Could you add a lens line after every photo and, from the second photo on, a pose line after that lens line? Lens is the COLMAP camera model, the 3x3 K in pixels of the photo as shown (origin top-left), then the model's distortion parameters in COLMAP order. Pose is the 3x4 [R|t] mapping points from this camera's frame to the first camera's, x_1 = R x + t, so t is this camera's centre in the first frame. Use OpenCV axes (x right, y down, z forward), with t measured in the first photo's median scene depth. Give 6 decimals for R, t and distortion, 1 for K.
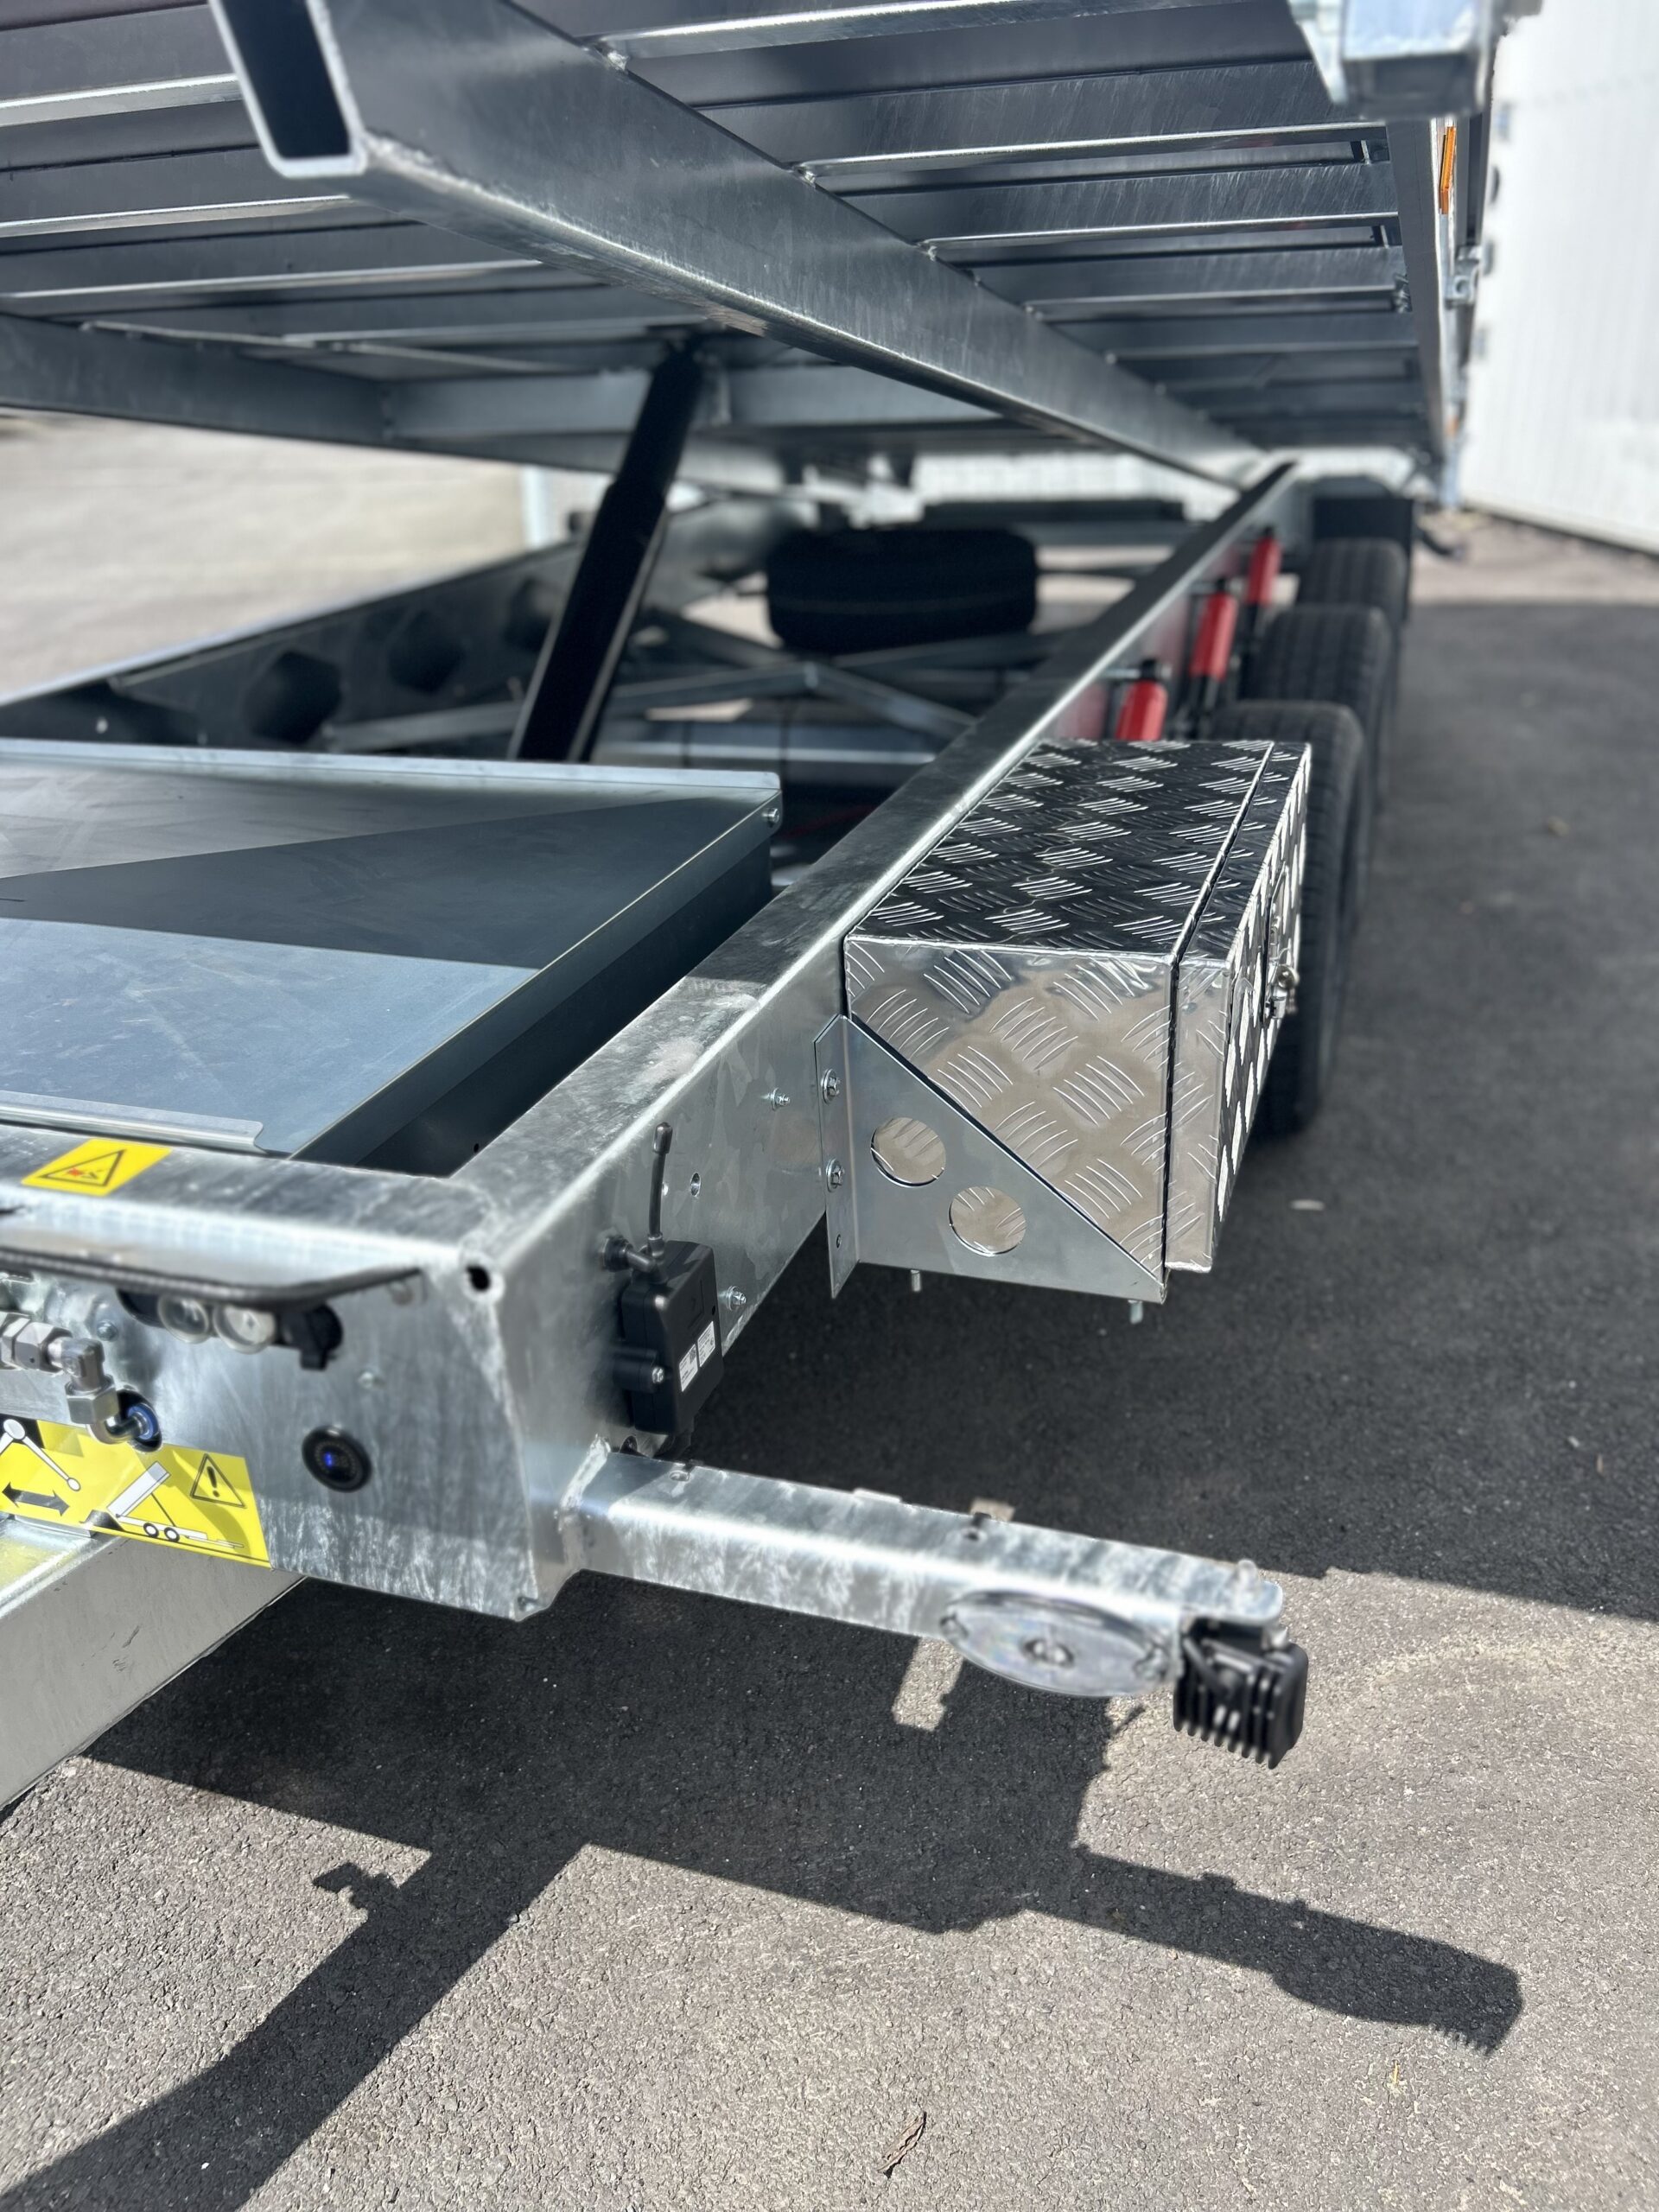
lens RADIAL K [[1636.6, 0, 818.7], [0, 1636.6, 1137.8], [0, 0, 1]] dist [0.043699, -0.050191]
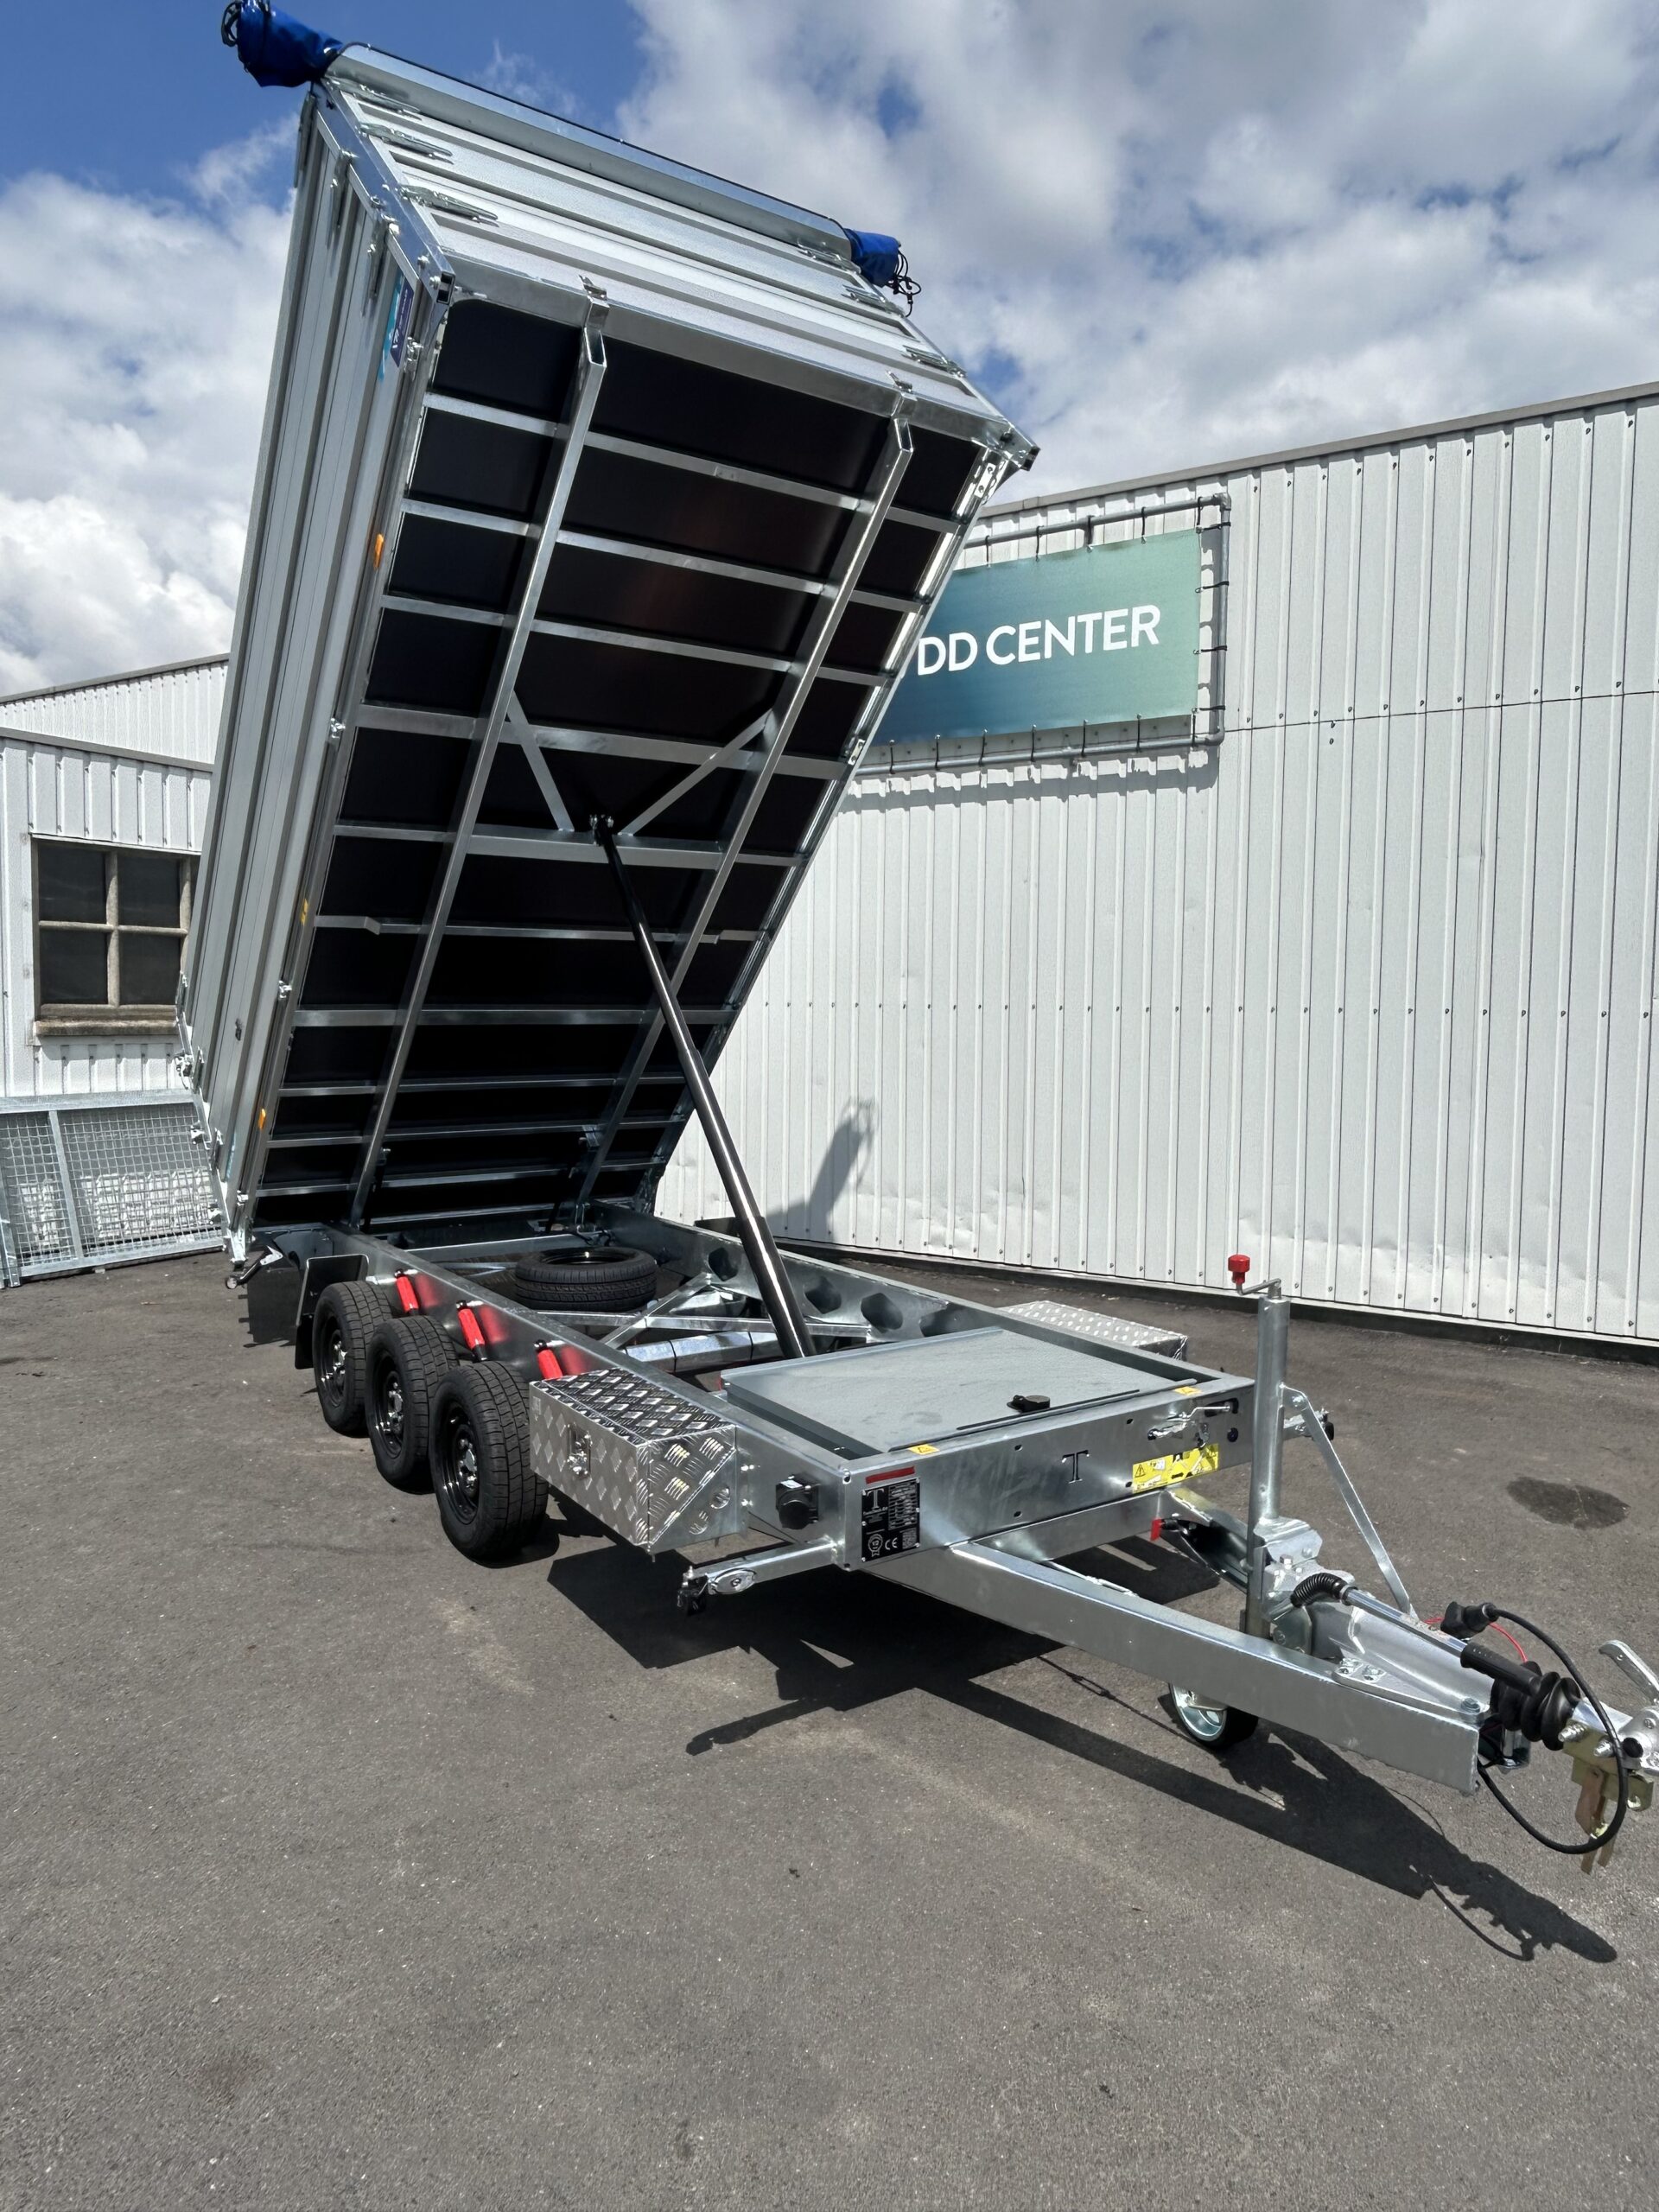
lens RADIAL K [[1394.4, 0, 830.0], [0, 1394.4, 1122.6], [0, 0, 1]] dist [-0.000571, -0.000372]
pose [[0.605030, -0.021987, 0.795899, -4.350109], [0.322614, 0.920653, -0.219813, -0.149200], [-0.727914, 0.389762, 0.564116, -0.905270]]
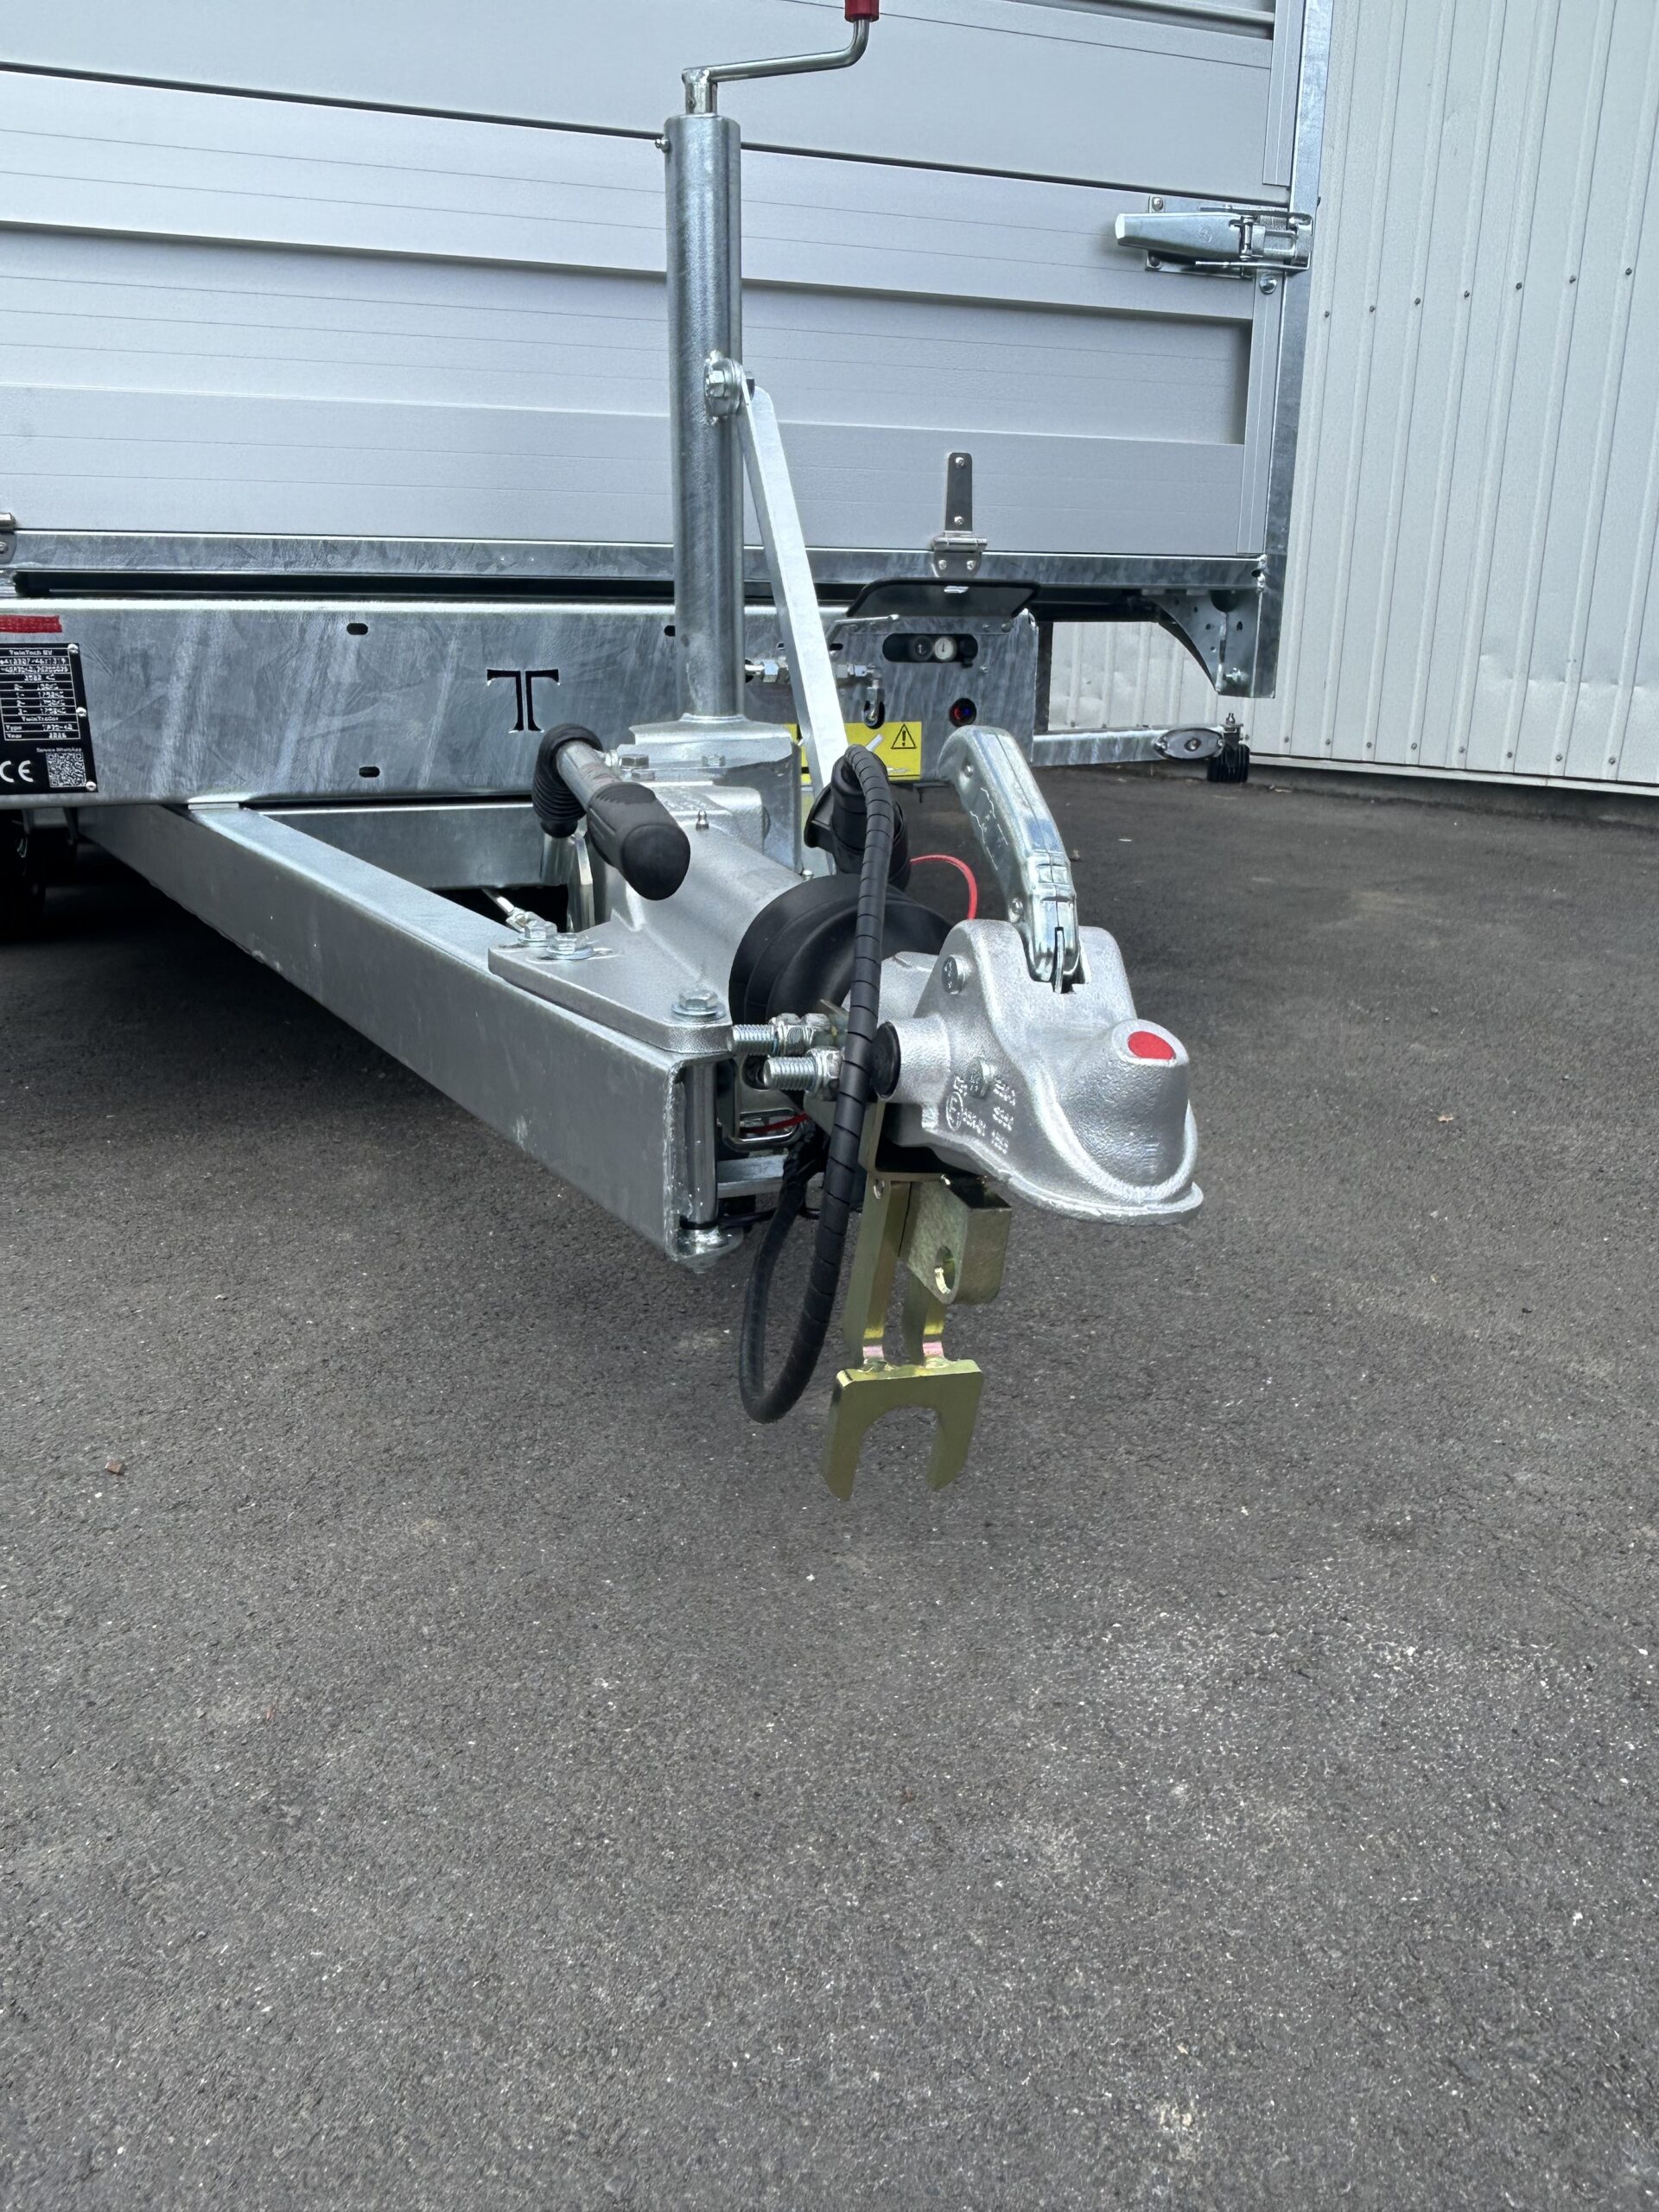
lens RADIAL K [[1555.9, 0, 830.9], [0, 1555.9, 1093.3], [0, 0, 1]] dist [0.038201, -0.069348]
pose [[0.787524, -0.136612, 0.600952, -1.930274], [0.234397, 0.968234, -0.087064, 0.902500], [-0.569969, 0.209426, 0.794529, -0.685289]]
